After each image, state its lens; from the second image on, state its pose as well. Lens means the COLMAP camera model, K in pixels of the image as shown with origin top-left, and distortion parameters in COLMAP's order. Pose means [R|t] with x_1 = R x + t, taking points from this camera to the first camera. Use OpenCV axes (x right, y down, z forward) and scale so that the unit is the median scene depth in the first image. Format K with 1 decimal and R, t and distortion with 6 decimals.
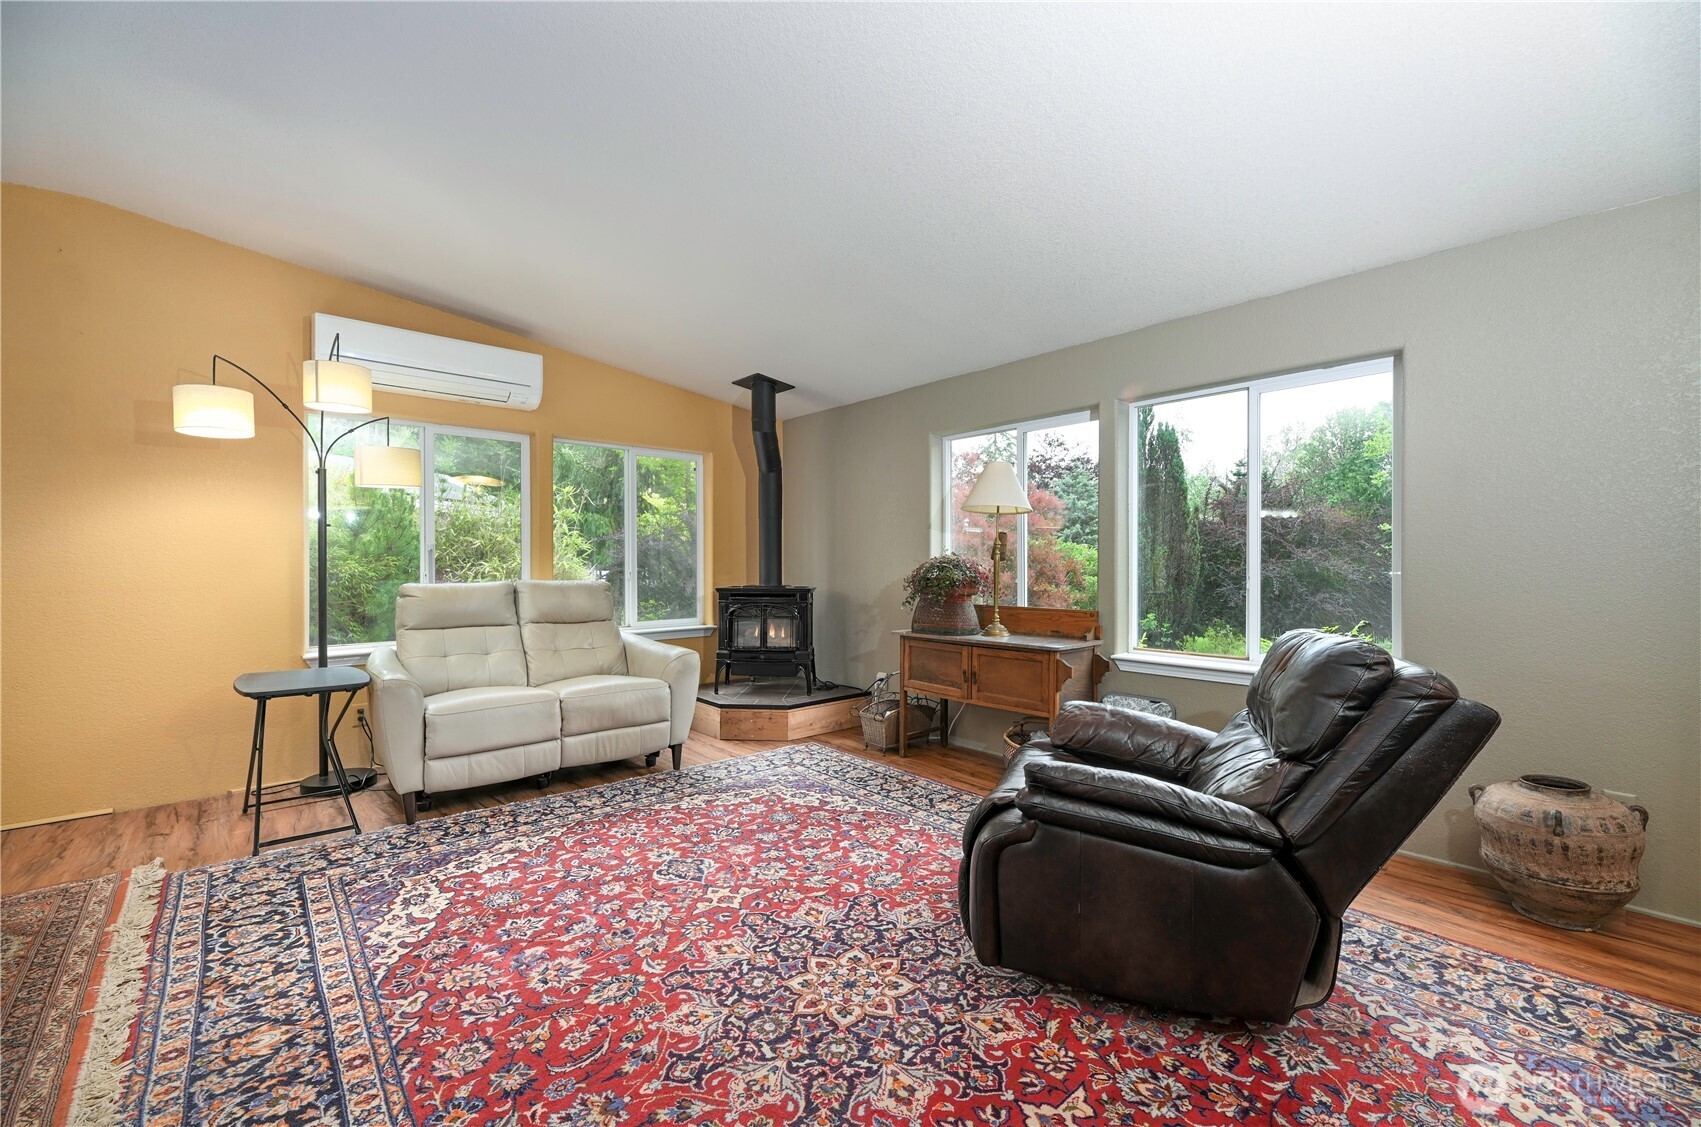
lens RADIAL K [[700.3, 0, 856.1], [0, 700.3, 564.6], [0, 0, 1]] dist [-0.002846, -0.002139]
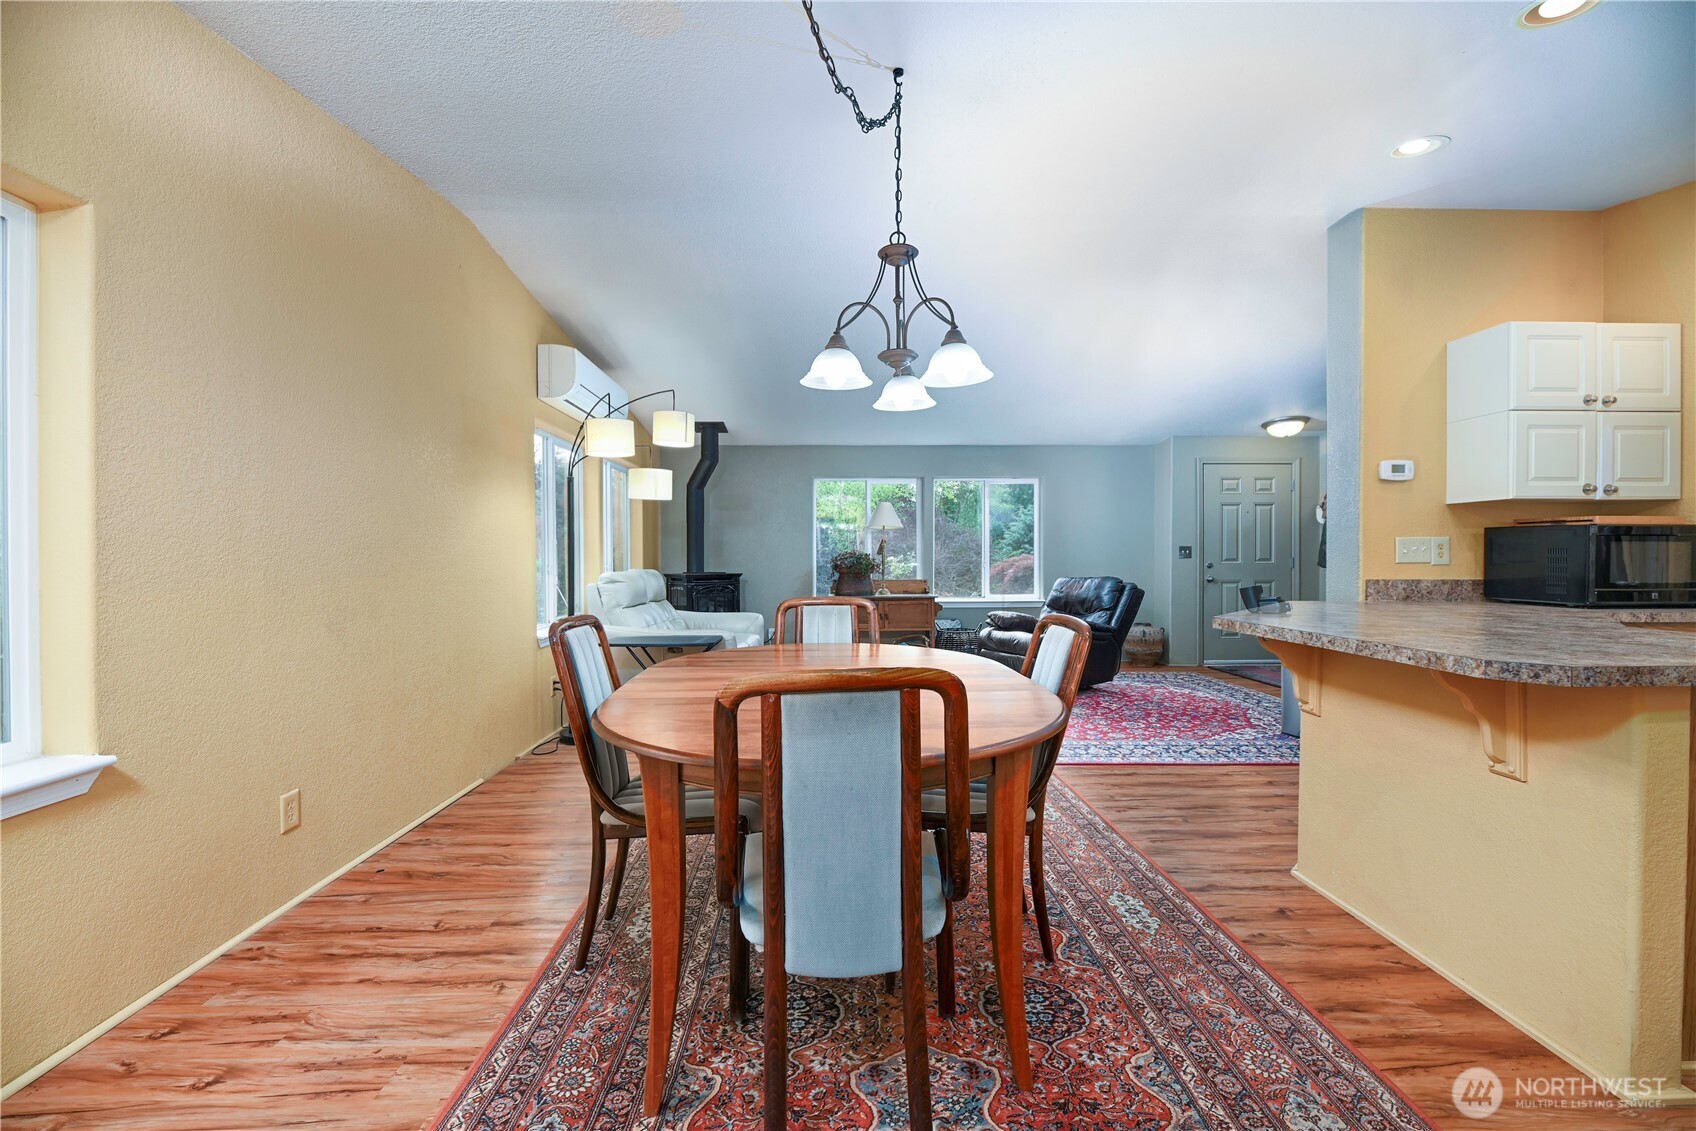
lens RADIAL K [[692.5, 0, 848.4], [0, 692.5, 562.5], [0, 0, 1]] dist [-0.003228, -0.001302]
pose [[0.650089, -0.008203, 0.759813, -2.086849], [0.005536, 0.999966, 0.006059, 0.007562], [-0.759838, 0.000267, 0.650113, -0.205803]]
